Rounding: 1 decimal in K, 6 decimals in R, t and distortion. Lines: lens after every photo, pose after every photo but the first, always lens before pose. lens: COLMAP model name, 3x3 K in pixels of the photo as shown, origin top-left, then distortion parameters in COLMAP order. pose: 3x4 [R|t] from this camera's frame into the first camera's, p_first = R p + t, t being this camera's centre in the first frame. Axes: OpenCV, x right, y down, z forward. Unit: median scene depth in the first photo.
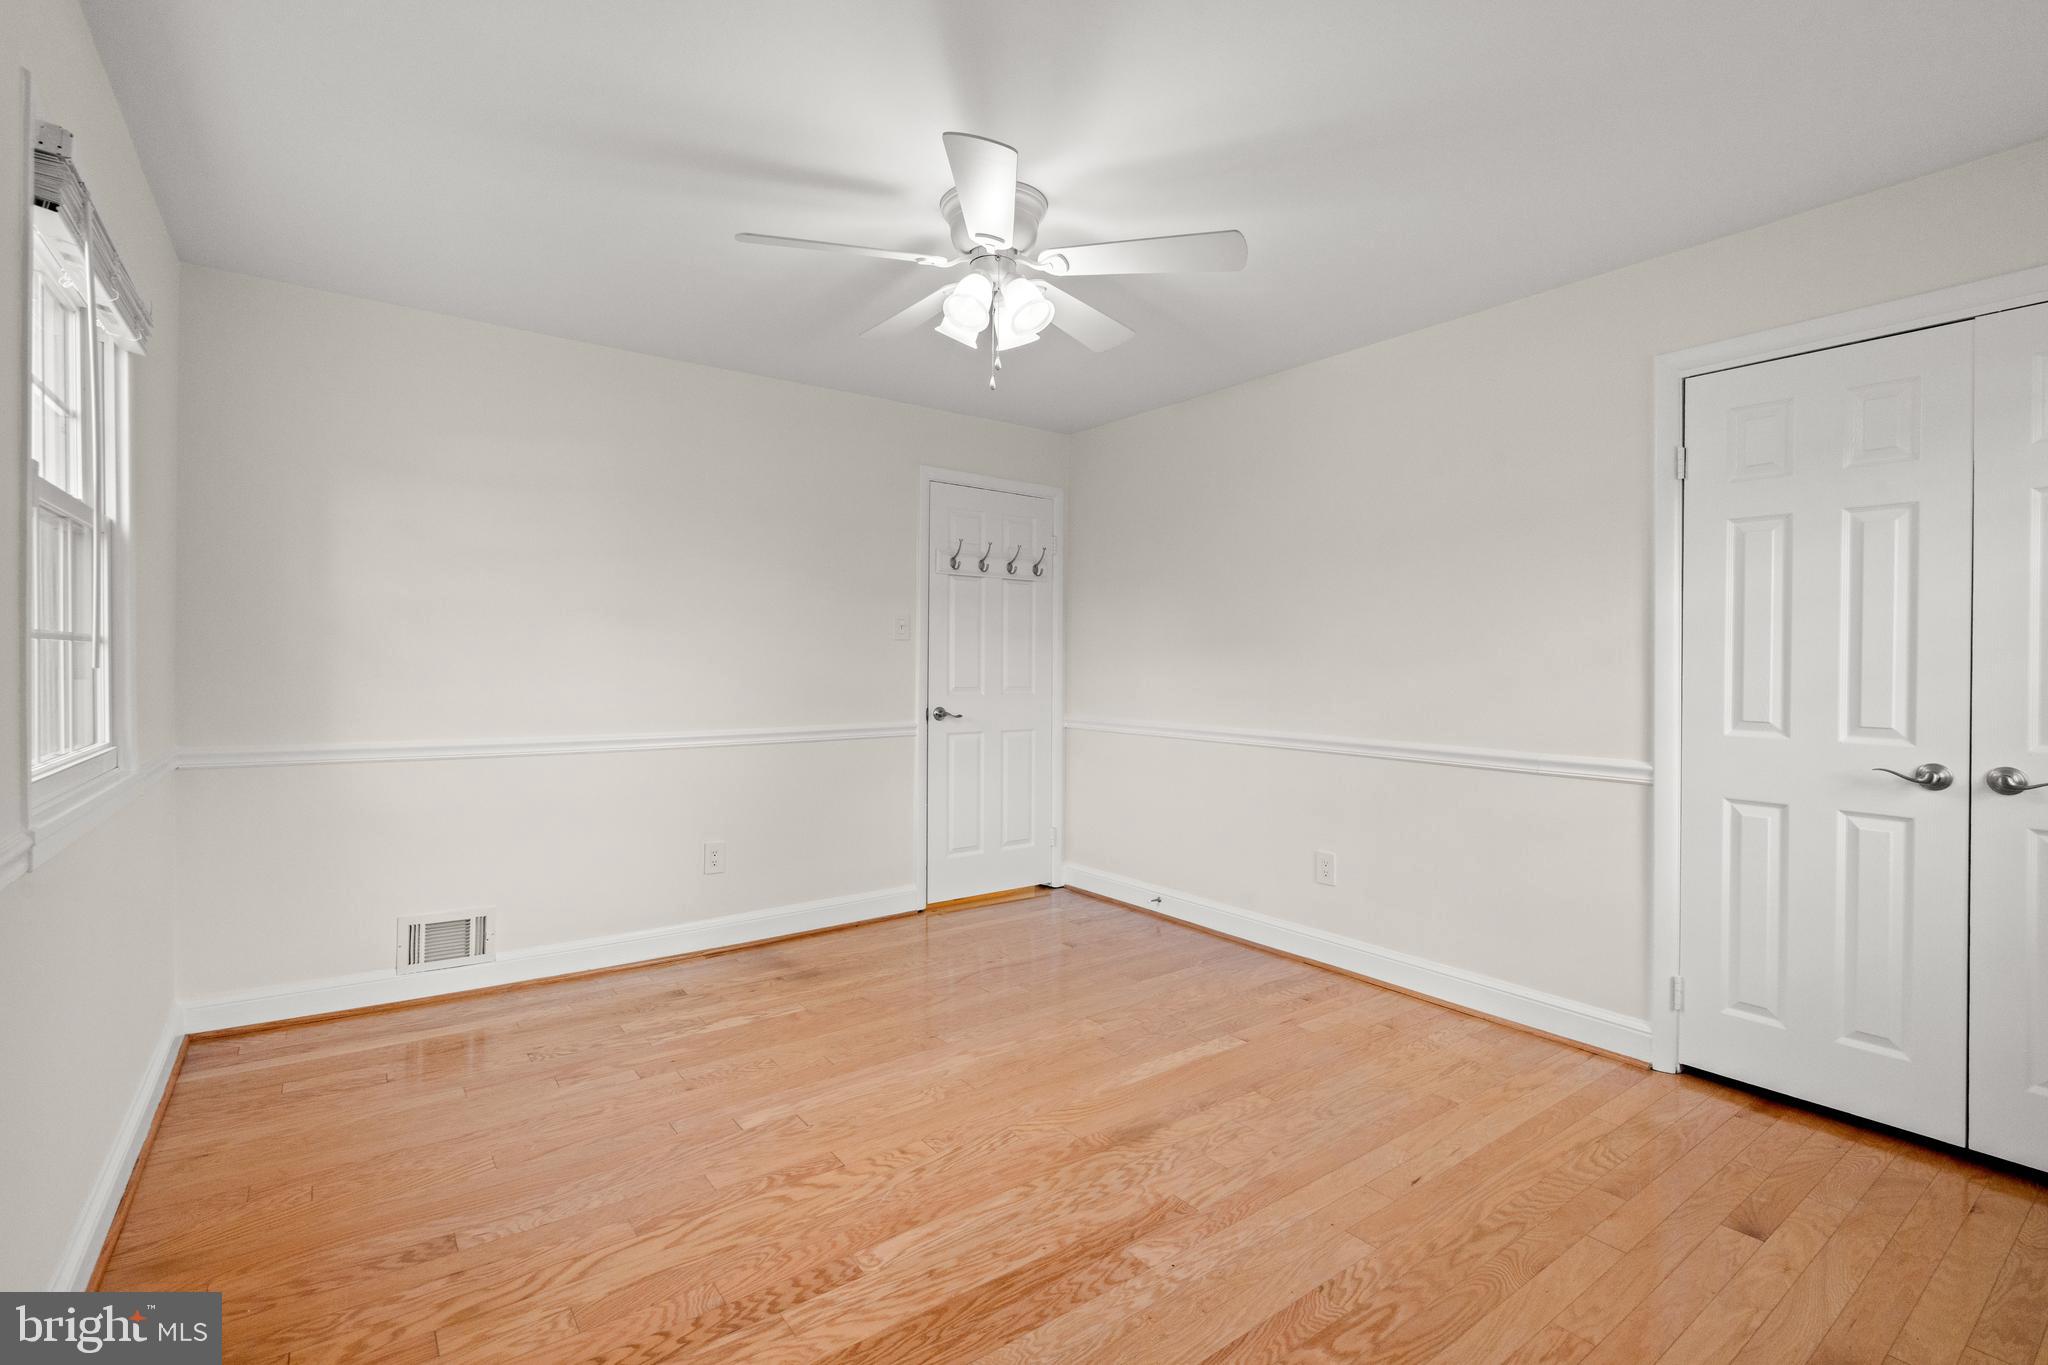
lens RADIAL K [[927.7, 0, 1008.5], [0, 927.7, 678.8], [0, 0, 1]] dist [-0.000073, 0.000169]
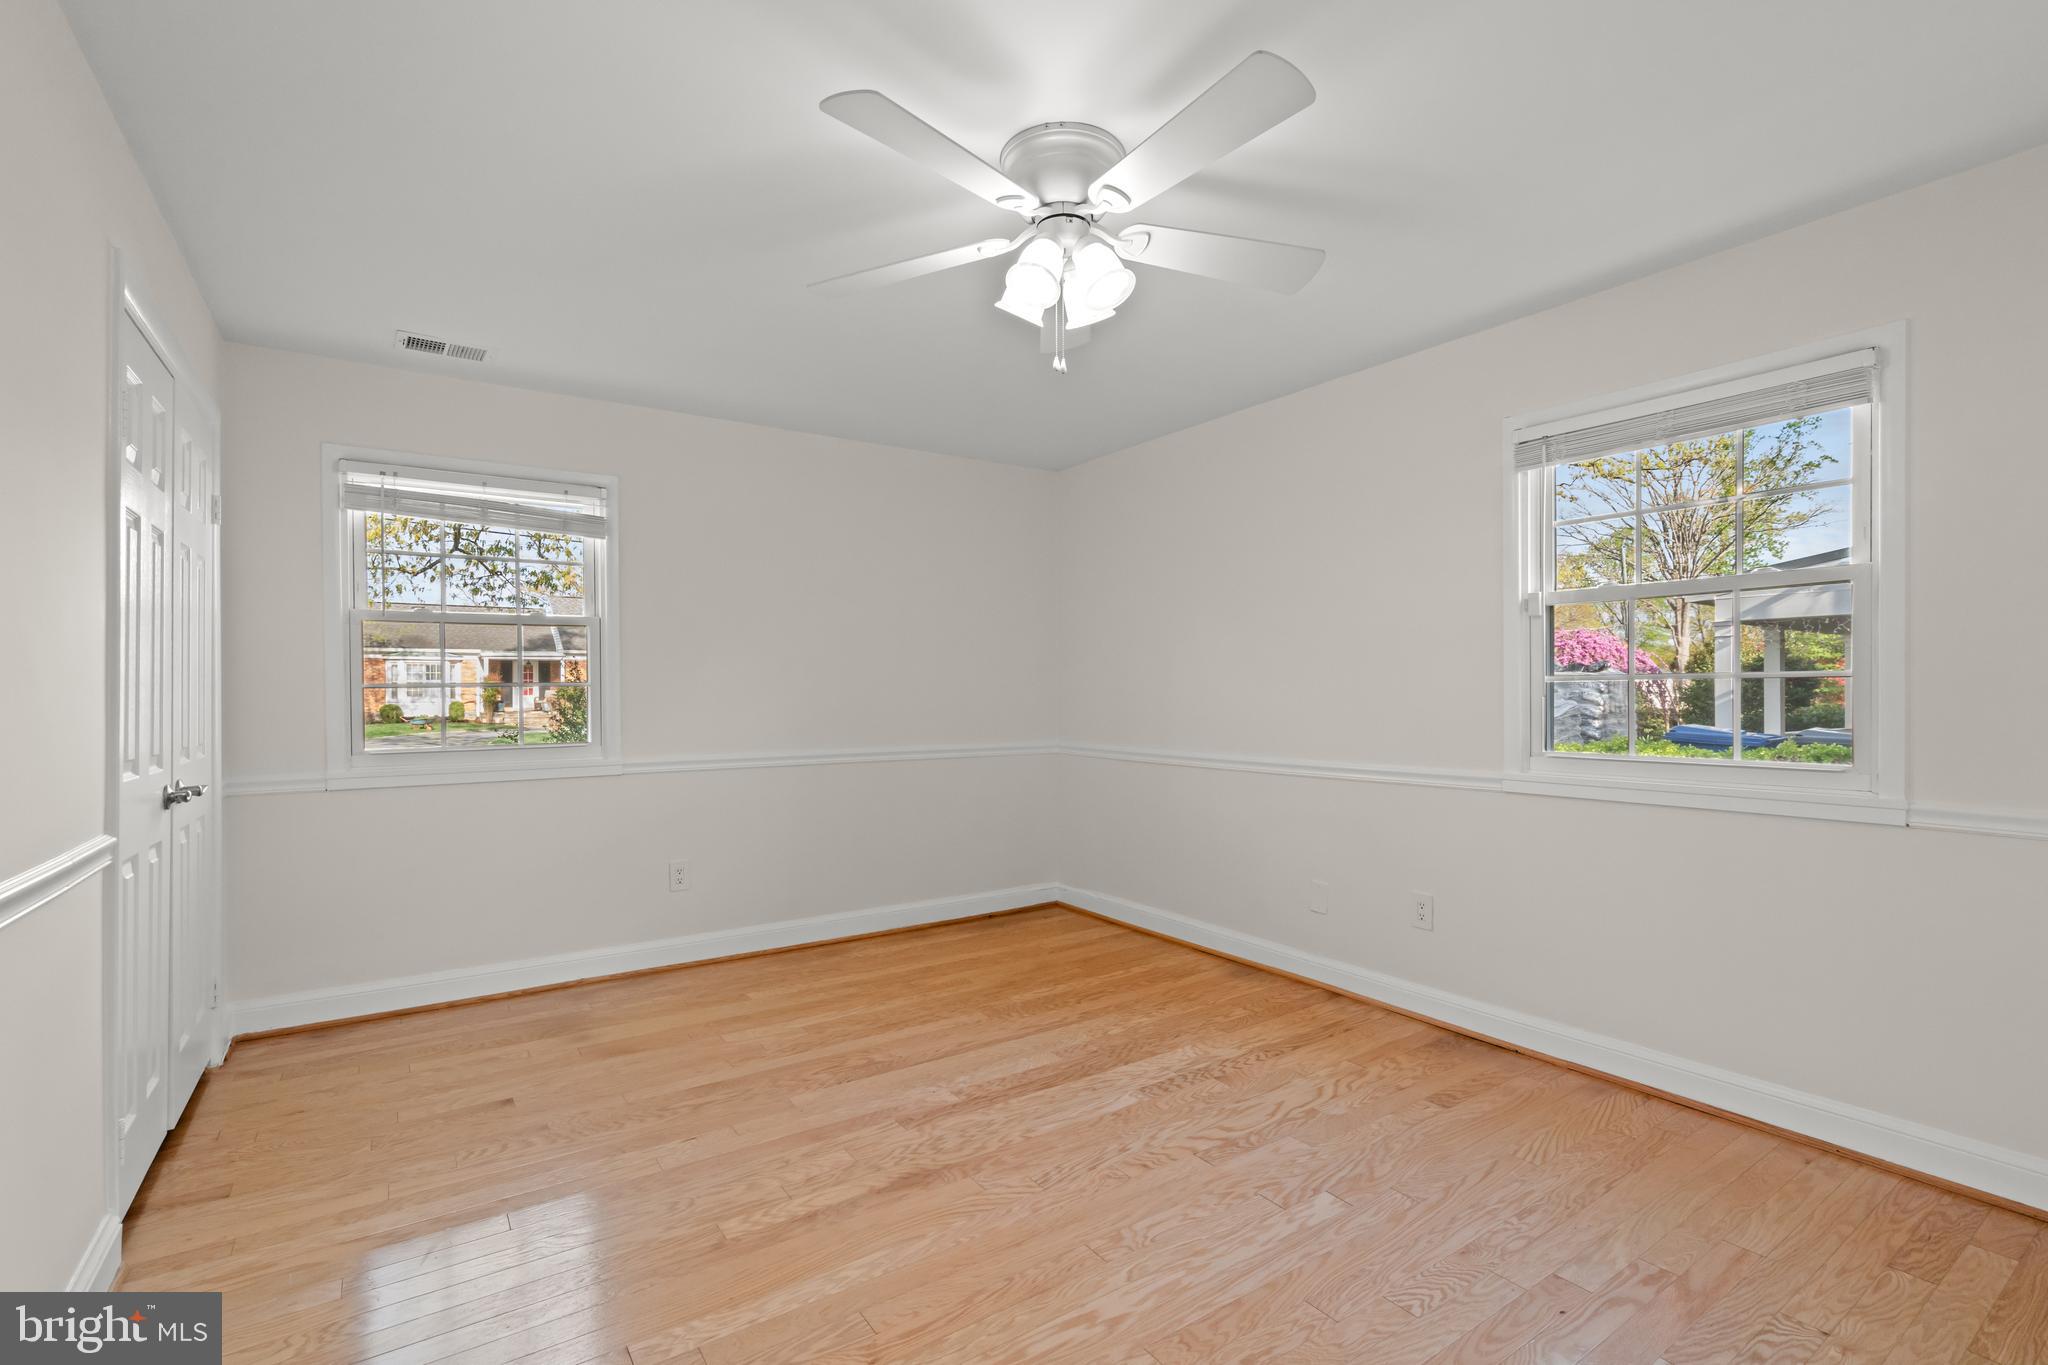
lens RADIAL K [[927.7, 0, 1008.5], [0, 927.7, 678.8], [0, 0, 1]] dist [-0.000073, 0.000169]
pose [[-0.999039, -0.002784, 0.043750, -0.006002], [-0.002704, 0.999995, 0.001888, -0.036415], [-0.043755, 0.001768, -0.999041, 2.211460]]
